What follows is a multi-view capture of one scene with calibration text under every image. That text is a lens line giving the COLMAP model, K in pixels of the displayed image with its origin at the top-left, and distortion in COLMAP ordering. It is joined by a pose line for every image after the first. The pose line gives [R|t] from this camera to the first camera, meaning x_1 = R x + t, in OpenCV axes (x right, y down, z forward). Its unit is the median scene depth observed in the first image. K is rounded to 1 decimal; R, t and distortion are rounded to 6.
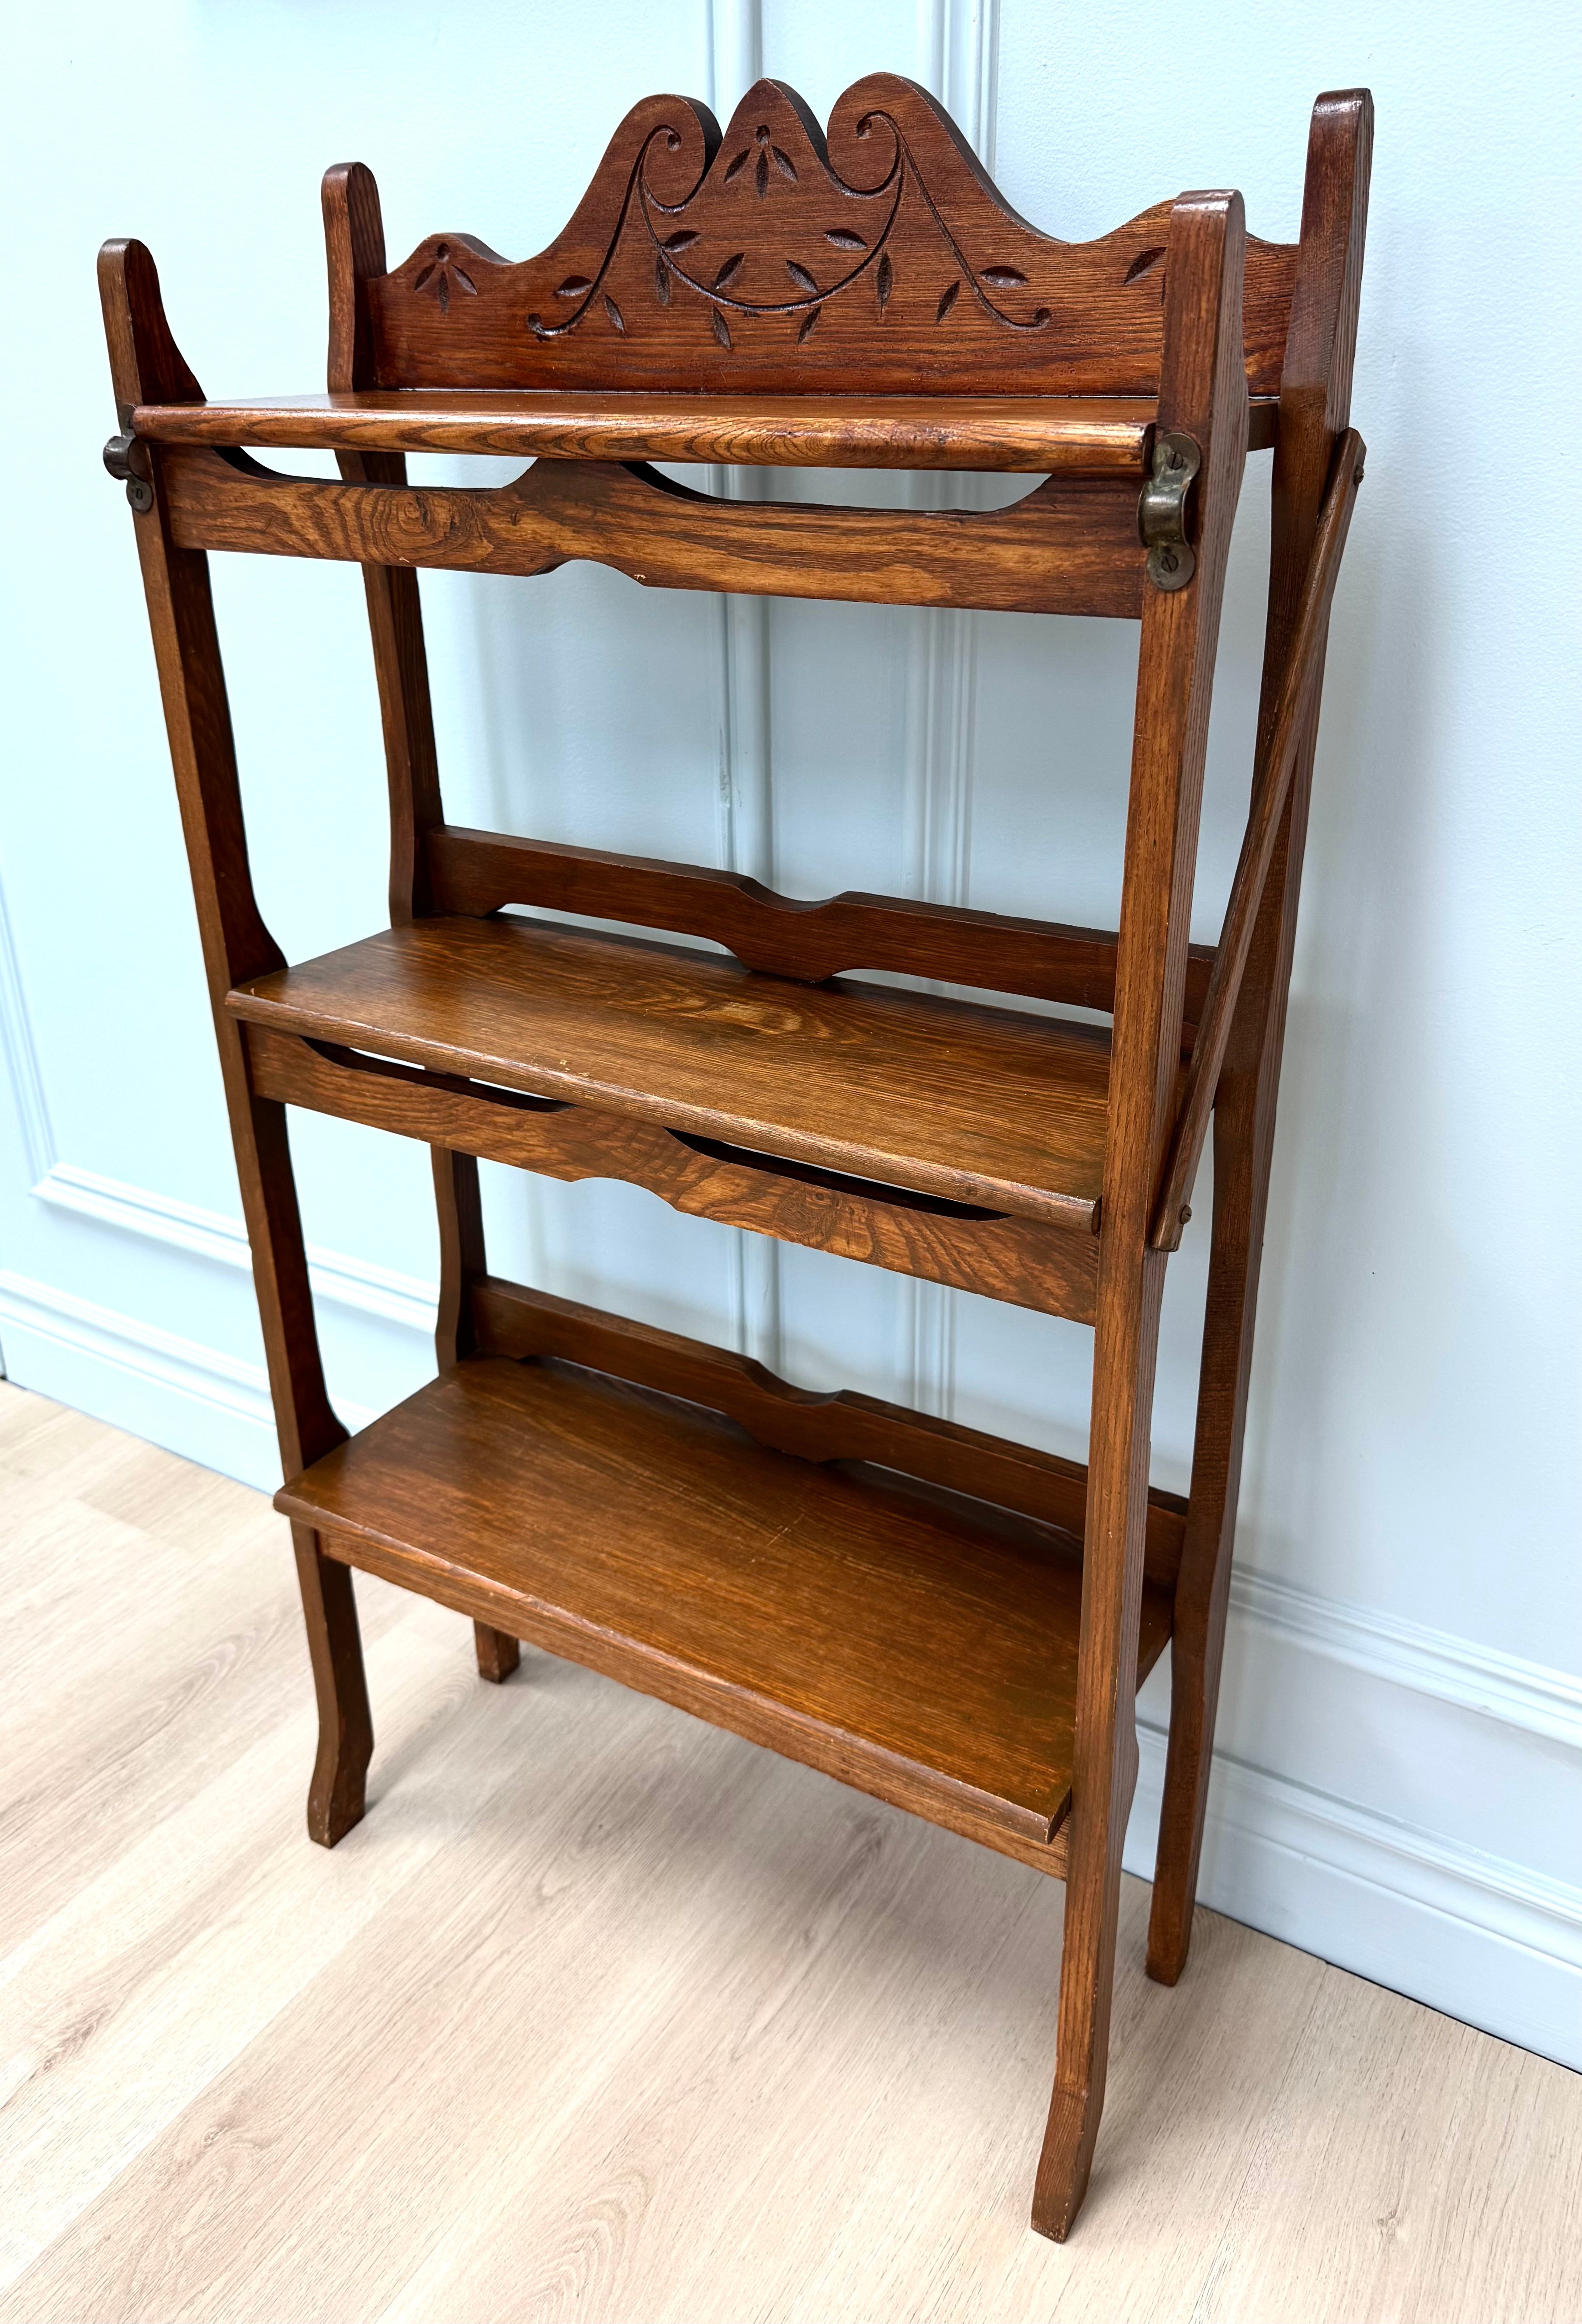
lens RADIAL K [[1770.4, 0, 791.0], [0, 1770.4, 1162.0], [0, 0, 1]] dist [0.116619, -0.179154]
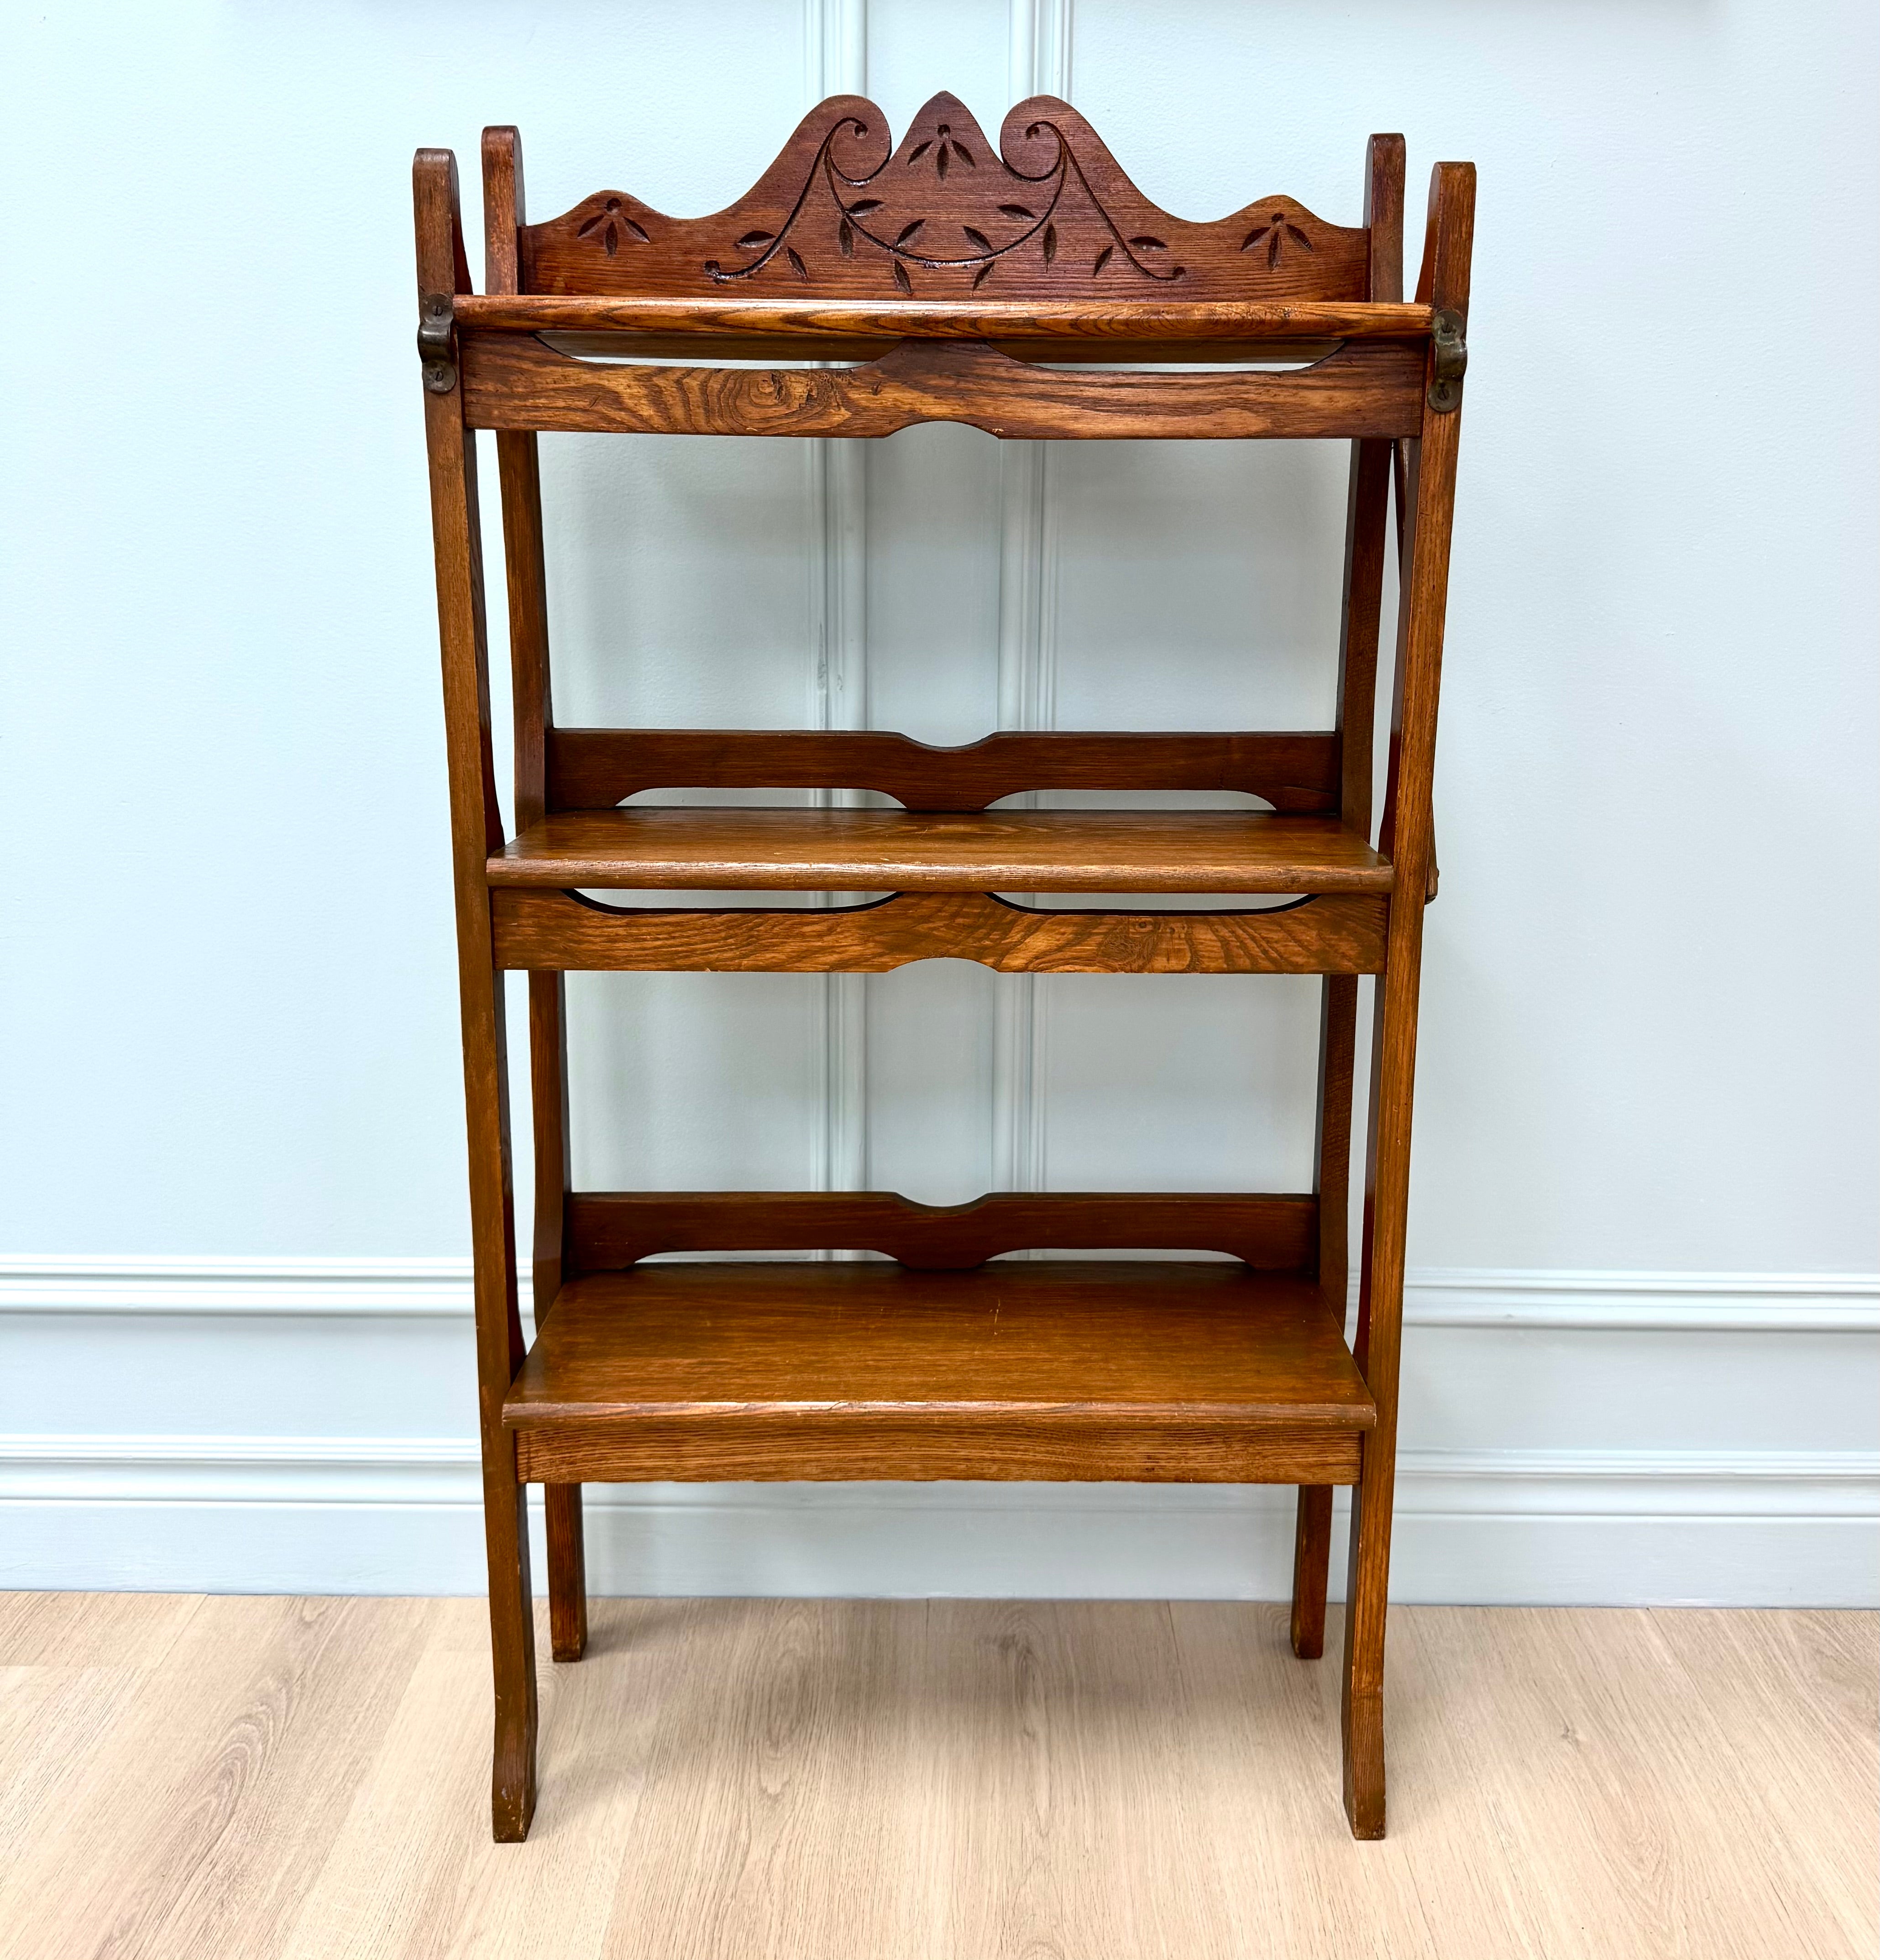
lens RADIAL K [[1871.6, 0, 994.6], [0, 1871.6, 985.8], [0, 0, 1]] dist [0.146935, -0.202438]
pose [[0.844261, -0.115625, 0.523311, -0.754958], [0.213940, 0.967986, -0.131275, 0.208652], [-0.491379, 0.222788, 0.841969, -0.038729]]
